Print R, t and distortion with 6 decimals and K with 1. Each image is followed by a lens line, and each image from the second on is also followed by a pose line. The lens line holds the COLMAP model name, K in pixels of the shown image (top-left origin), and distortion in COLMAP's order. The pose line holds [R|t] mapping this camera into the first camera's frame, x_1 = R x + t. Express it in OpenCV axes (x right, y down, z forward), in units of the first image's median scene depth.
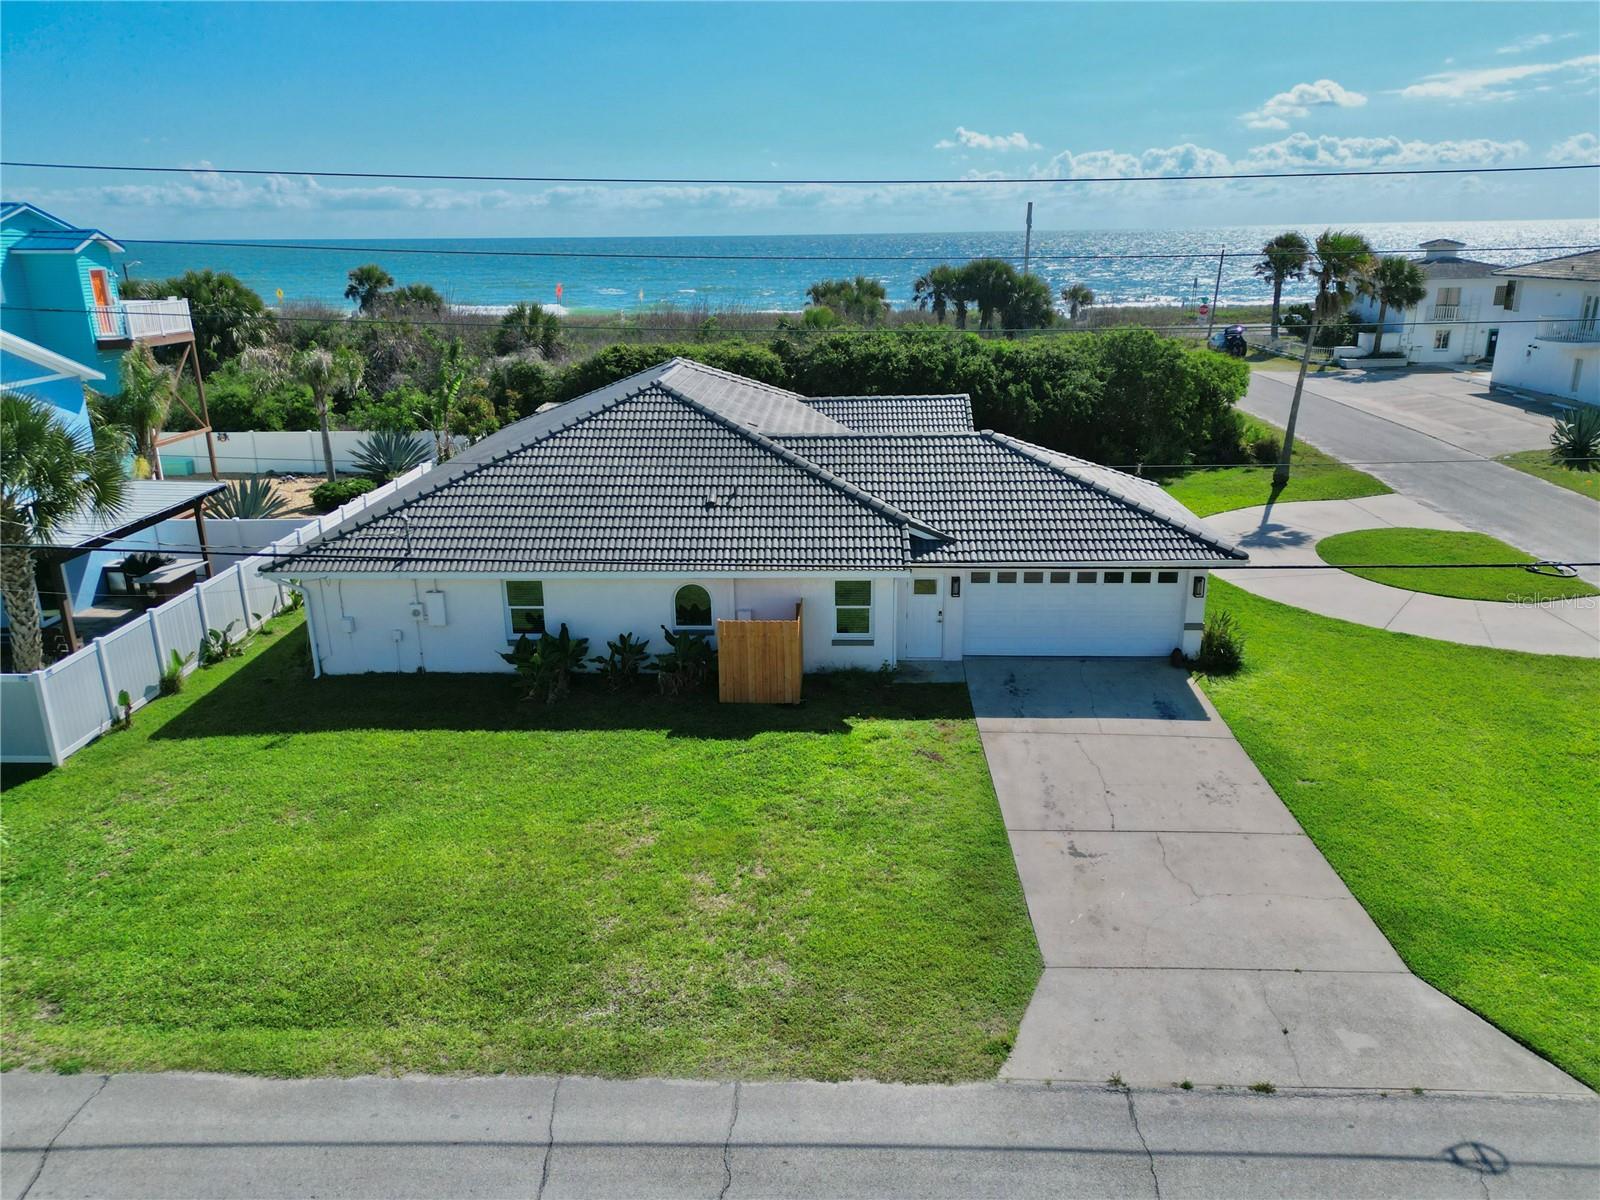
lens RADIAL K [[1127.9, 0, 803.4], [0, 1127.9, 594.6], [0, 0, 1]] dist [0.027625, -0.004892]
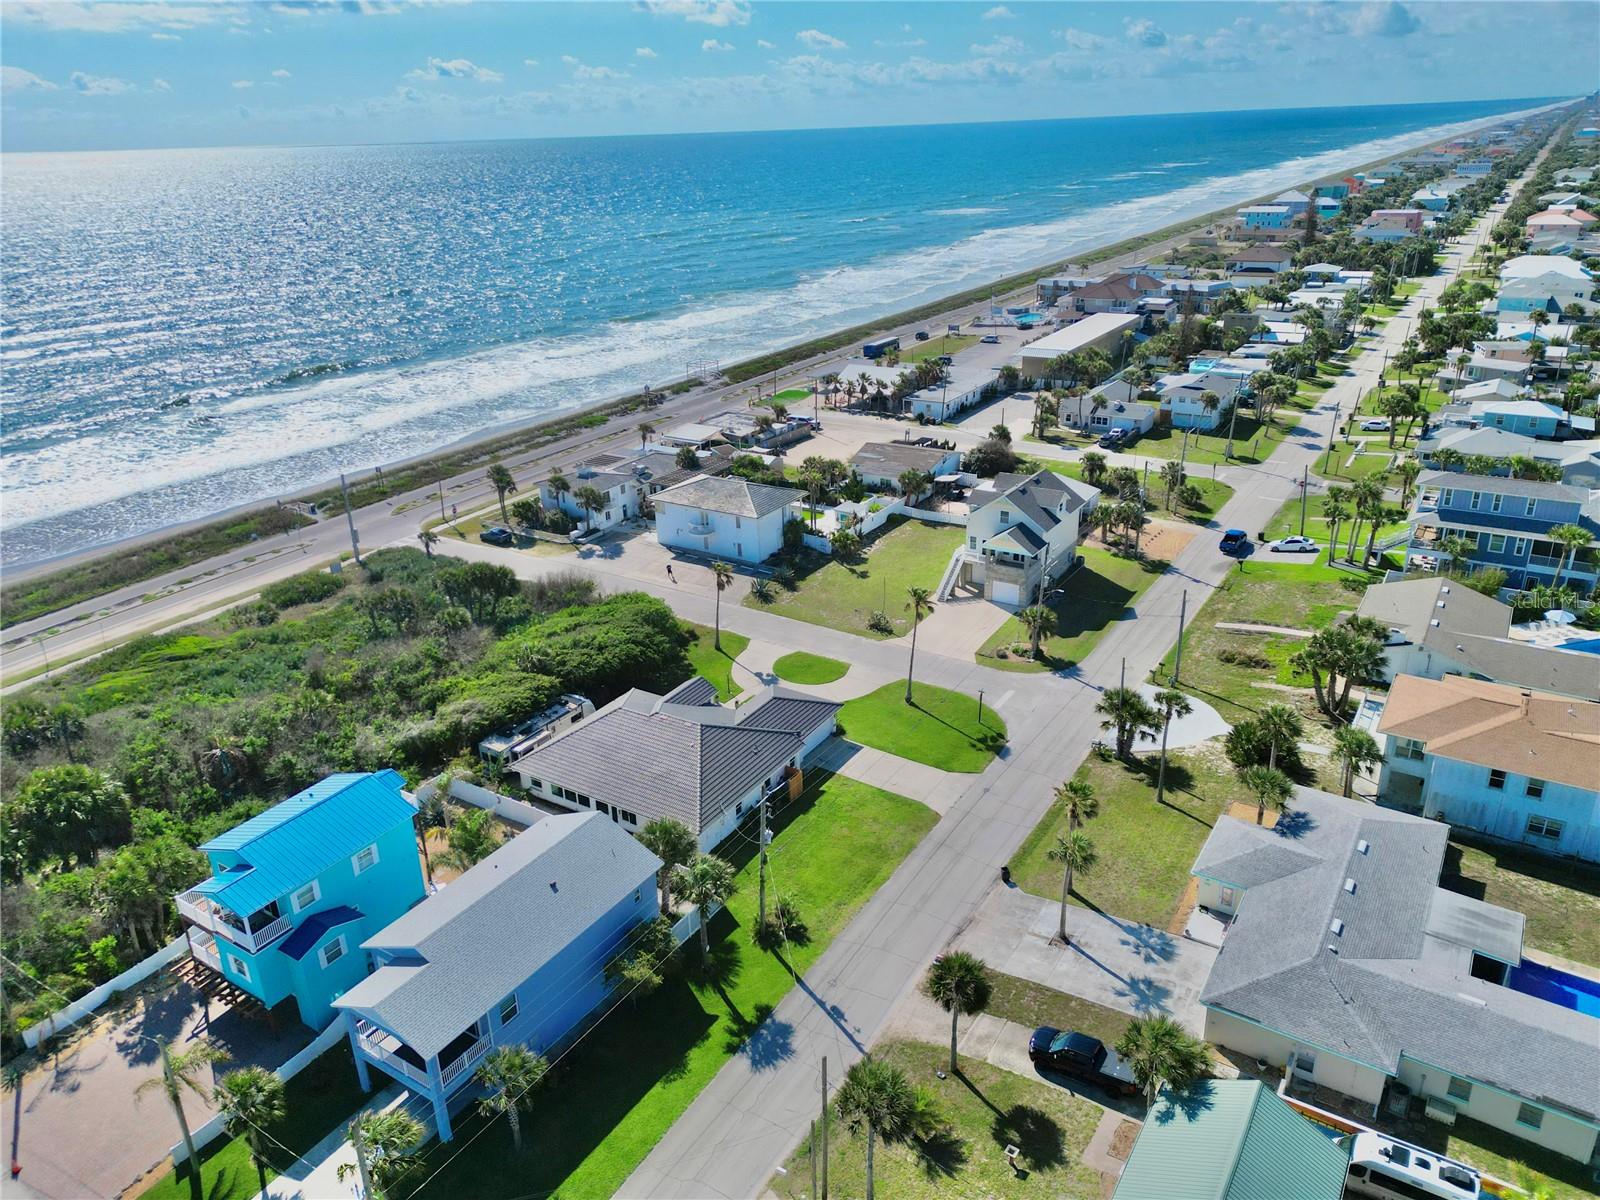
lens RADIAL K [[1105.4, 0, 800.0], [0, 1105.4, 600.0], [0, 0, 1]] dist [0.088882, -0.088138]
pose [[0.509200, -0.339862, 0.790702, -2.505865], [0.286119, 0.933321, 0.216906, -1.202710], [-0.811697, 0.115786, 0.572488, -1.078665]]
